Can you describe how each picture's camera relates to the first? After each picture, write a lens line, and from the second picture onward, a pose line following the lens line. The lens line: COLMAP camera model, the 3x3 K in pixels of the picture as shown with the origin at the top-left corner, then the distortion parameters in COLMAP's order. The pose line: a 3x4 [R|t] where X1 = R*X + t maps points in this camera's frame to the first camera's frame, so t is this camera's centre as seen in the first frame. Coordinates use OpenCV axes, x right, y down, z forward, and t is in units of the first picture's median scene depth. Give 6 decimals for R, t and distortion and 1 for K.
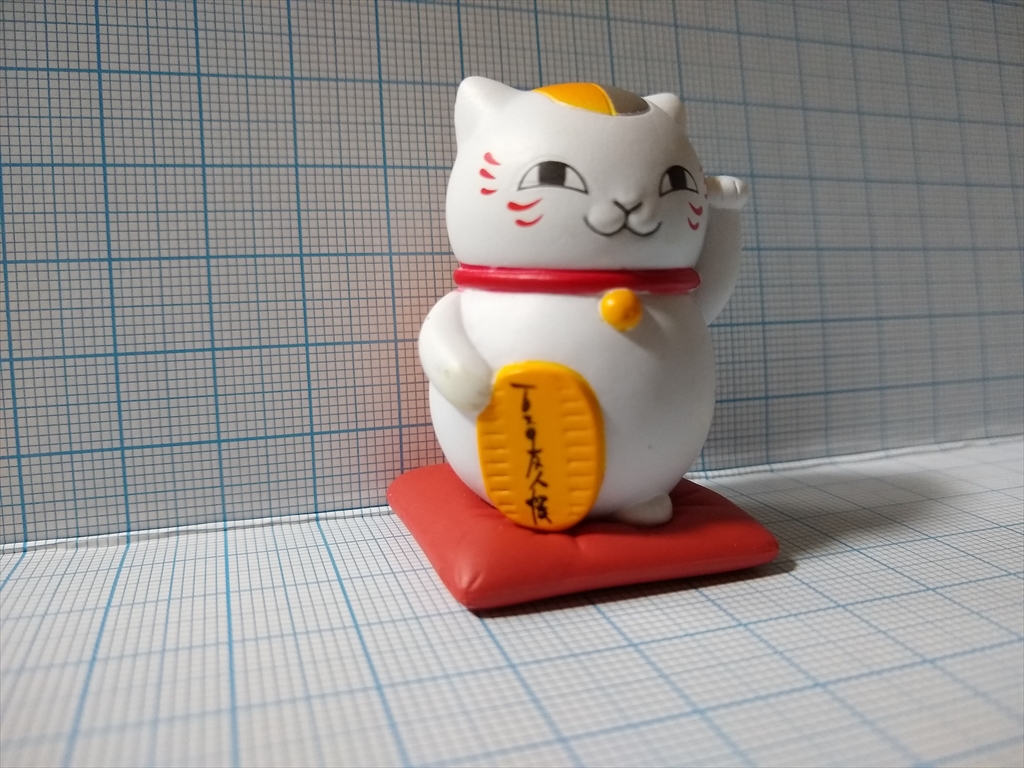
lens RADIAL K [[848.9, 0, 511.7], [0, 848.9, 384.9], [0, 0, 1]] dist [-0.090585, 0.064720]
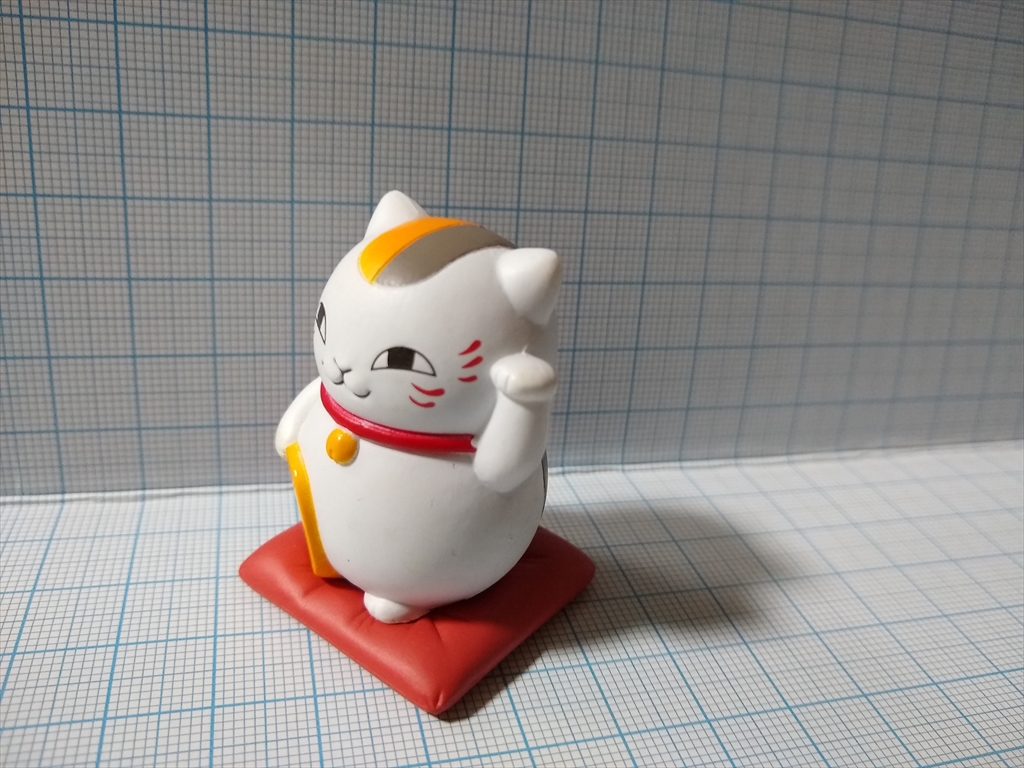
lens RADIAL K [[848.9, 0, 509.9], [0, 848.9, 378.3], [0, 0, 1]] dist [-0.090585, 0.064720]
pose [[0.991835, 0.127508, -0.002442, 0.069117], [-0.122193, 0.955627, 0.268041, -0.377463], [0.036511, -0.265554, 0.963404, -0.148145]]
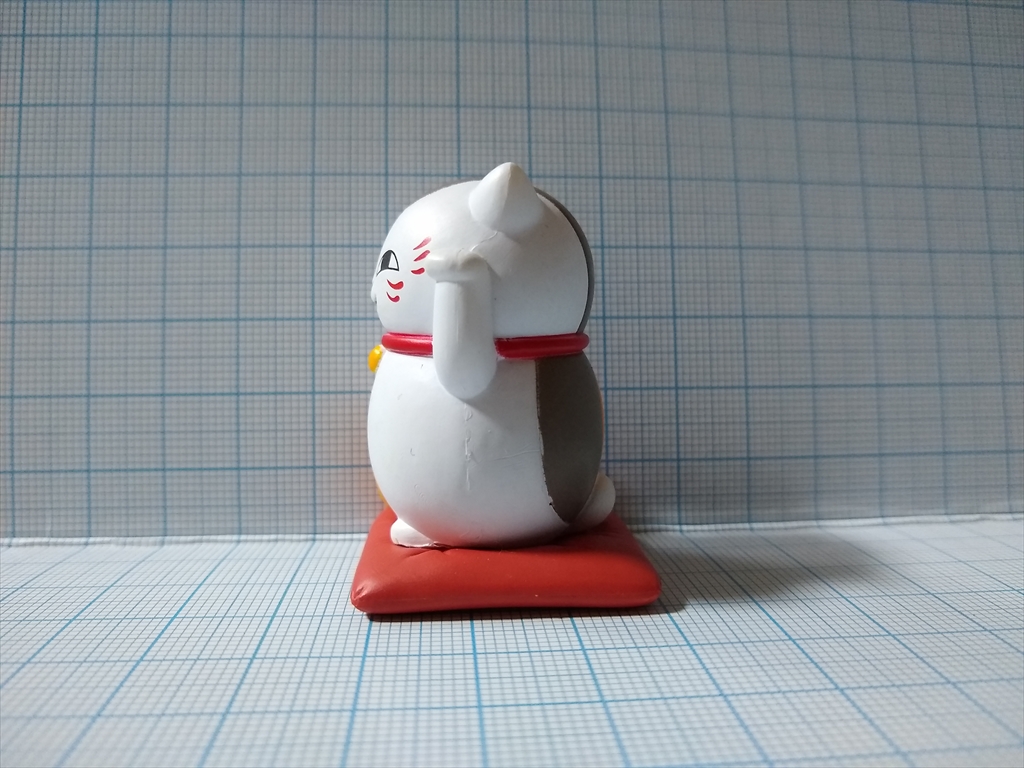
lens RADIAL K [[848.9, 0, 516.3], [0, 848.9, 391.3], [0, 0, 1]] dist [-0.090585, 0.064720]
pose [[0.970710, 0.029531, -0.238433, 0.331336], [-0.044988, 0.997205, -0.059643, 0.009184], [0.236006, 0.068623, 0.969326, -0.101505]]
